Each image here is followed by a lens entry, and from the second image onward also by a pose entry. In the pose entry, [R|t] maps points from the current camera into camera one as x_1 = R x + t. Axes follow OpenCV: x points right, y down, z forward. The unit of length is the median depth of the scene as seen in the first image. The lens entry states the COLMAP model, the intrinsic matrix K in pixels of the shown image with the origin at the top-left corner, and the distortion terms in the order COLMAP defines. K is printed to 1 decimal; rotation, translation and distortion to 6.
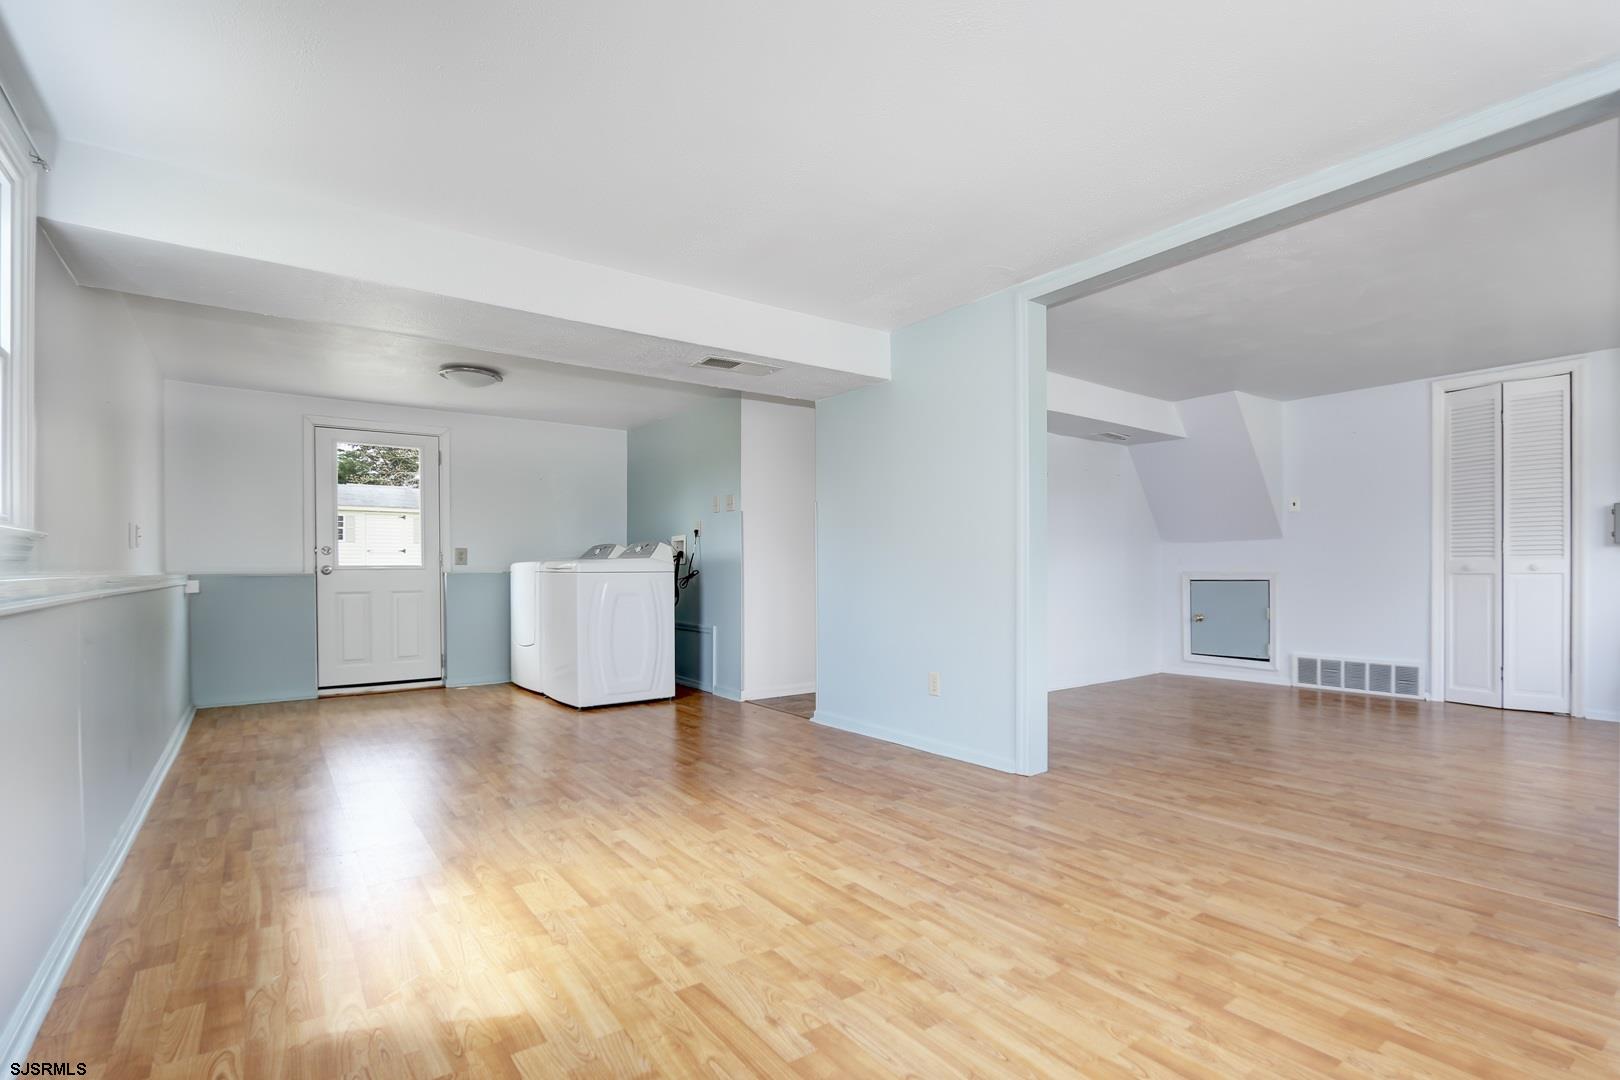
lens RADIAL K [[765.0, 0, 815.2], [0, 765.0, 545.9], [0, 0, 1]] dist [-0.022187, 0.002841]
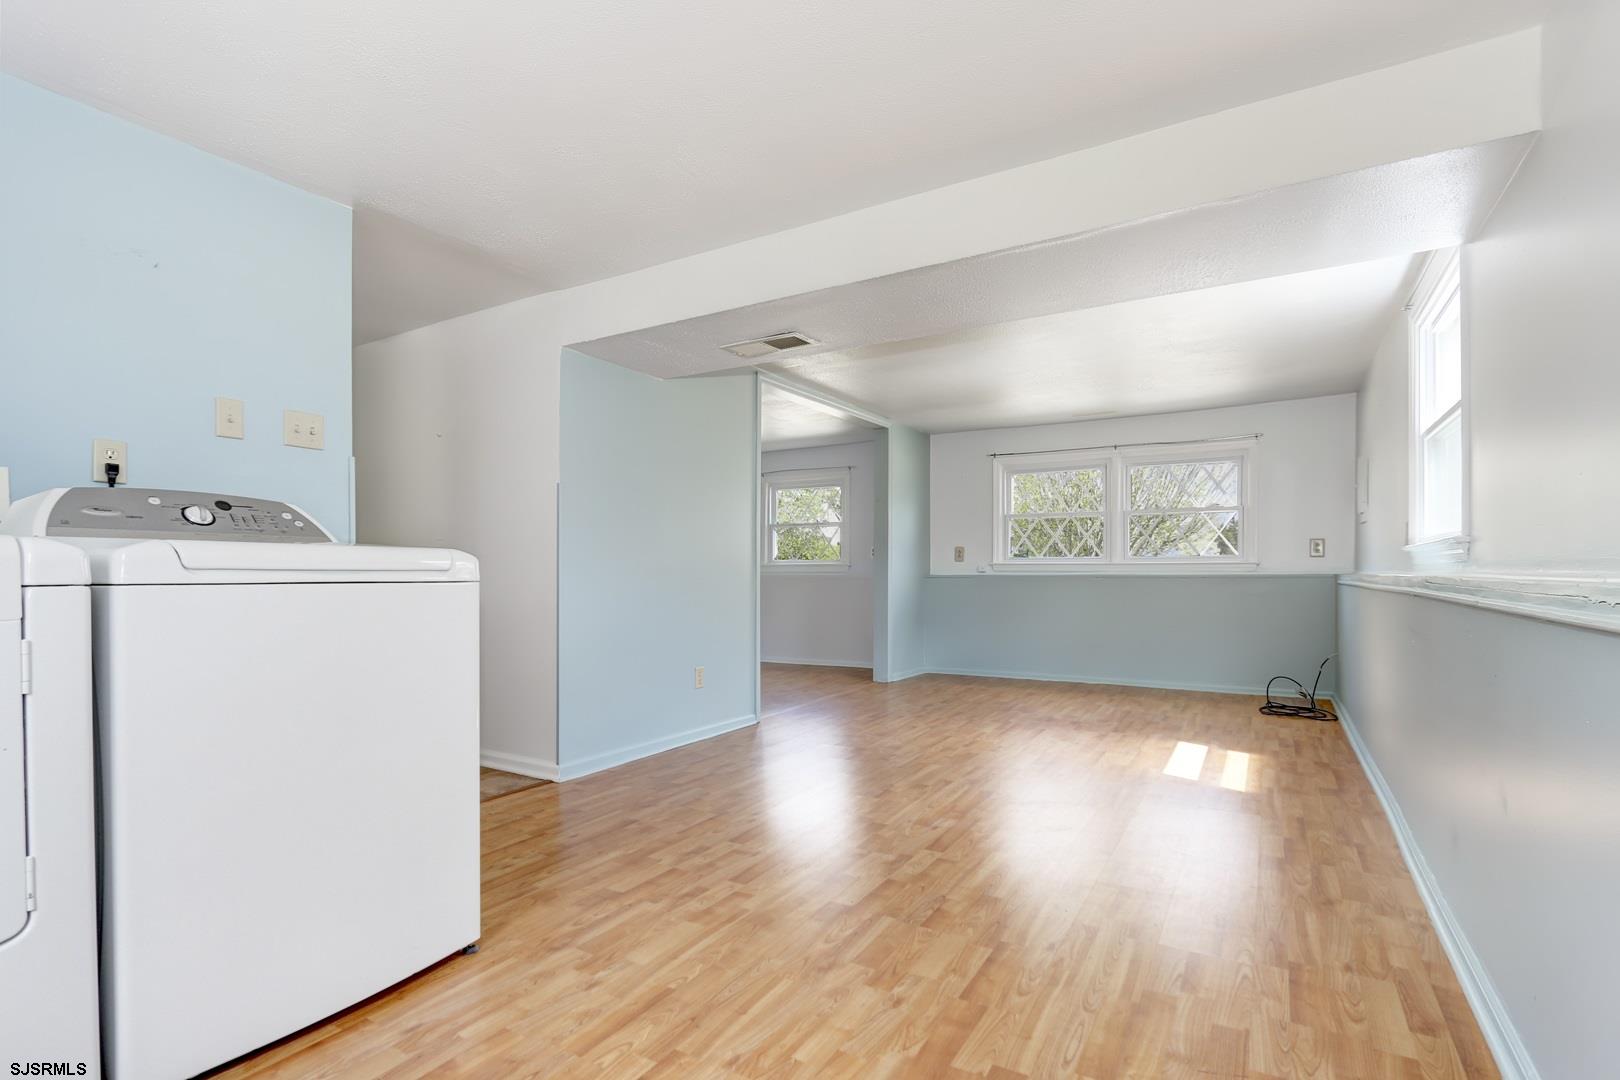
lens RADIAL K [[765.0, 0, 838.8], [0, 765.0, 579.4], [0, 0, 1]] dist [-0.022187, 0.002841]
pose [[-0.413489, -0.003074, 0.910504, -1.249326], [-0.019694, 0.999791, -0.005568, 0.056729], [-0.910296, -0.020234, -0.413463, 1.728286]]
